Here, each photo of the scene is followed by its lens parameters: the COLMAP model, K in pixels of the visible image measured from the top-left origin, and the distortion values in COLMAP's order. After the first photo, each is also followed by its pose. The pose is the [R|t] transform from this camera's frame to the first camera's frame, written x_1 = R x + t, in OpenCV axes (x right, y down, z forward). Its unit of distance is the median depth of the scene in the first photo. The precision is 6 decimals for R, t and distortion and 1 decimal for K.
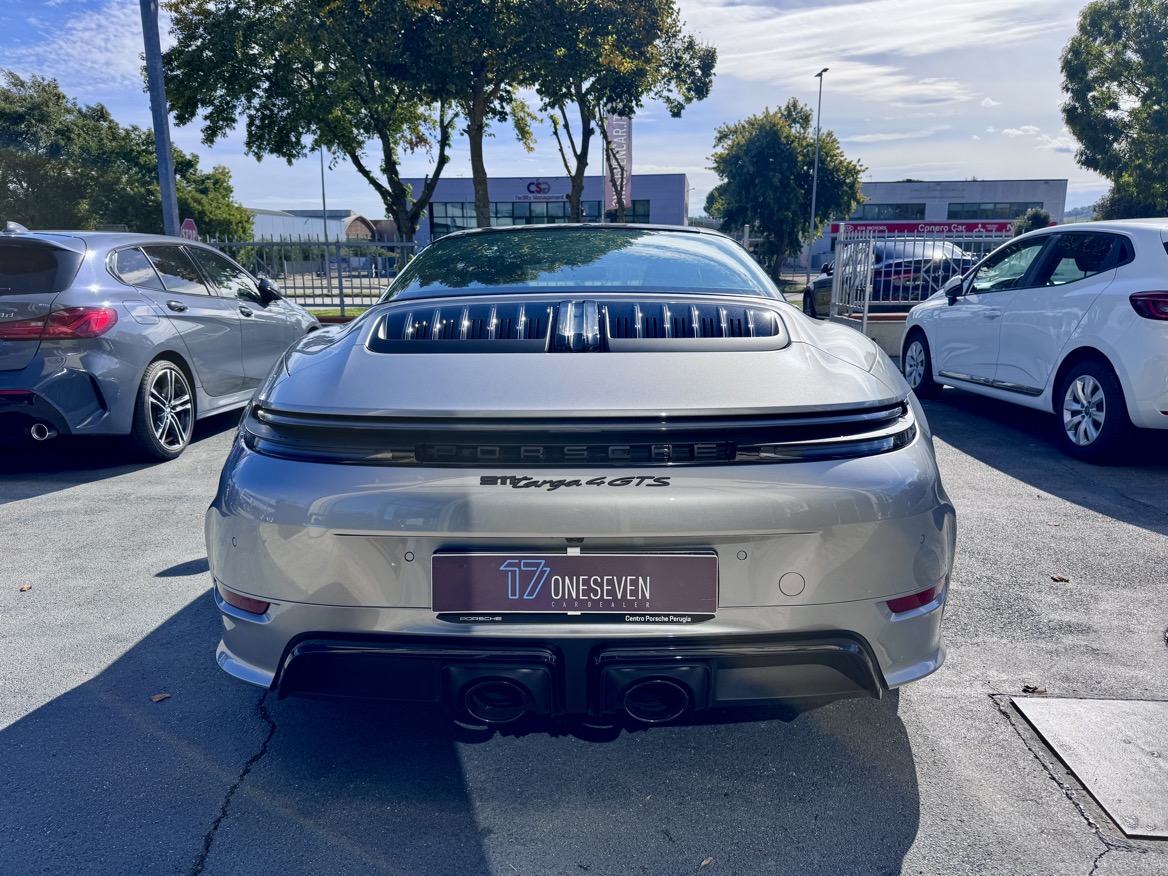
lens RADIAL K [[819.5, 0, 574.4], [0, 819.5, 442.7], [0, 0, 1]] dist [0.020796, -0.023742]
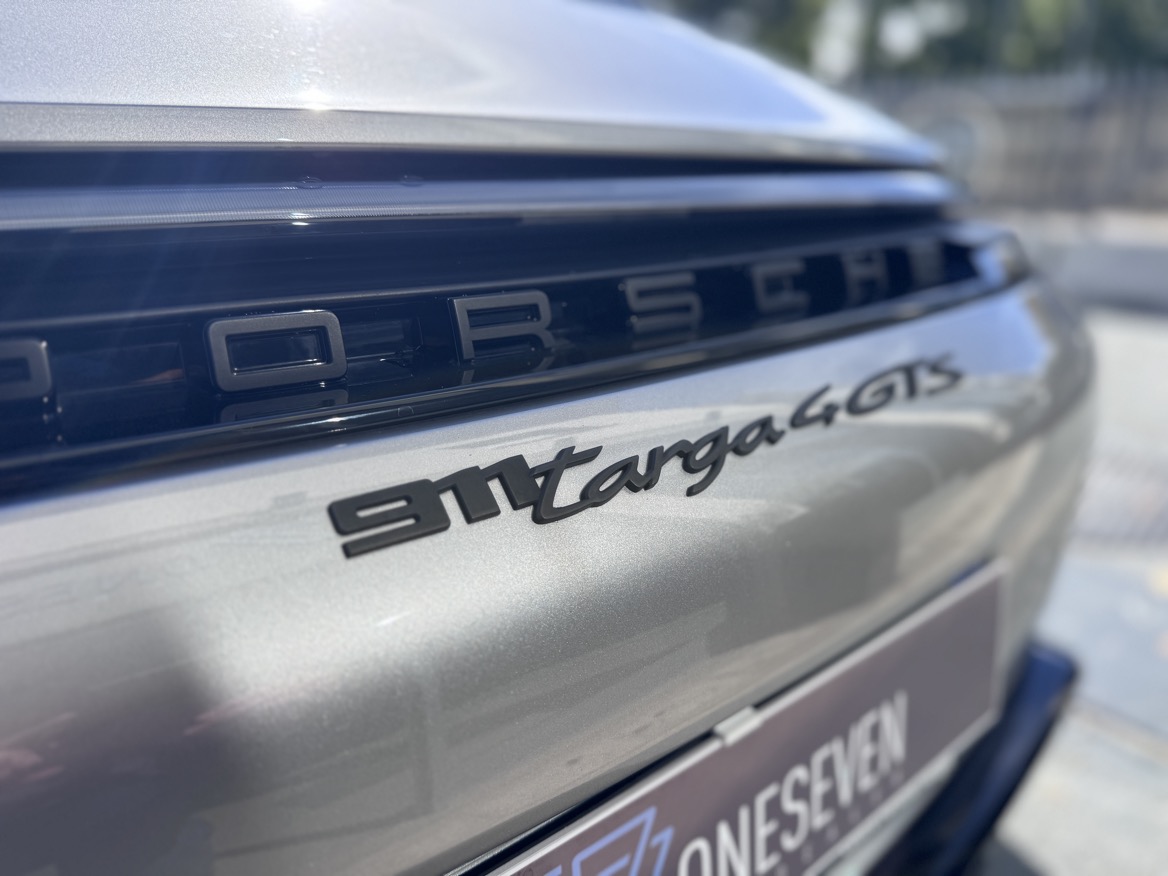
lens RADIAL K [[819.5, 0, 583.6], [0, 819.5, 439.5], [0, 0, 1]] dist [0.020796, -0.023742]
pose [[0.772848, -0.186232, 0.606649, -0.168357], [0.118319, 0.981493, 0.150571, 0.012430], [-0.623464, -0.044590, 0.780580, 0.856866]]
